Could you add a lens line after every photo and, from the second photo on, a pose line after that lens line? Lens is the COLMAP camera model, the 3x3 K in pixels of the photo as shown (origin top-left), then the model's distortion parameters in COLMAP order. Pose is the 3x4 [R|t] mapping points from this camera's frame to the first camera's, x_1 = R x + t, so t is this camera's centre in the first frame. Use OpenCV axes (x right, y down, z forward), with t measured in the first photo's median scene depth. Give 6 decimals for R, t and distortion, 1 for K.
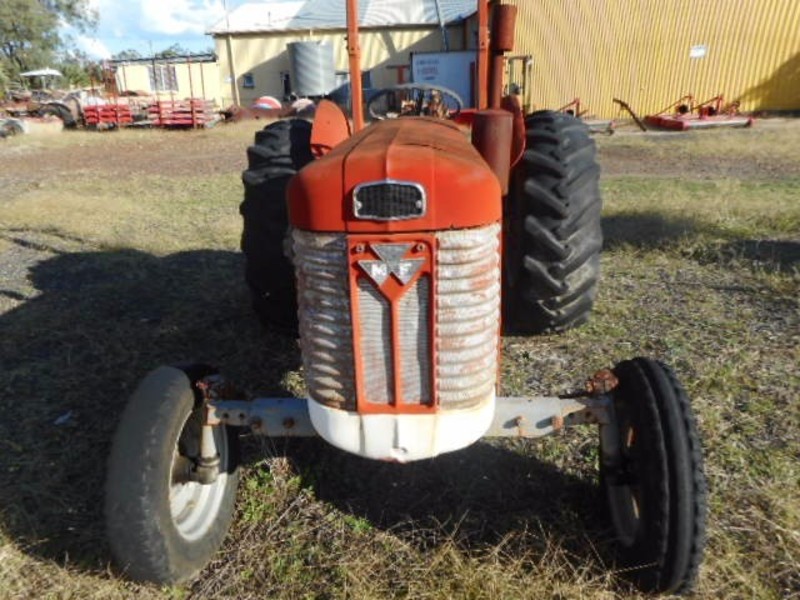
lens RADIAL K [[617.1, 0, 400.0], [0, 617.1, 300.0], [0, 0, 1]] dist [0.024933, -0.001444]
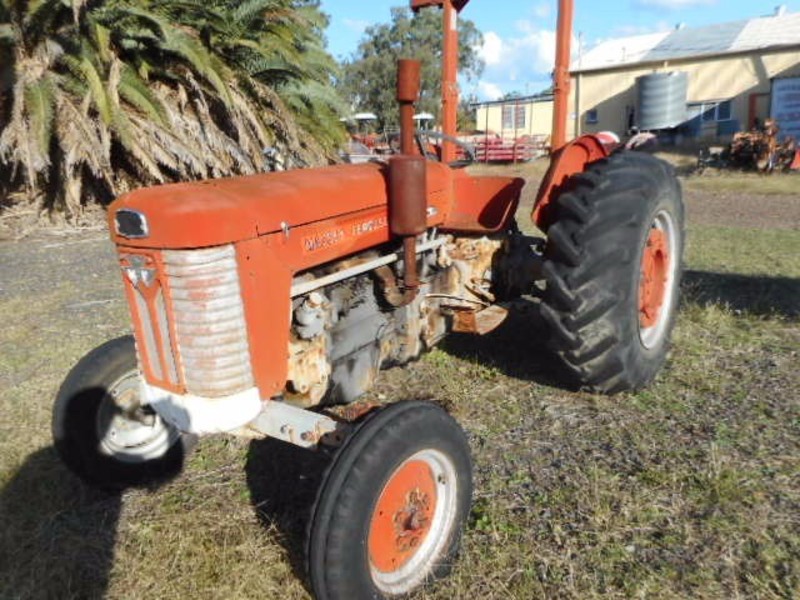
lens RADIAL K [[617.1, 0, 400.0], [0, 617.1, 300.0], [0, 0, 1]] dist [0.024933, -0.001444]
pose [[0.832418, 0.129986, -0.538688, 0.110581], [-0.157154, 0.987564, -0.004545, -0.007344], [0.531398, 0.088440, 0.842493, 0.016100]]
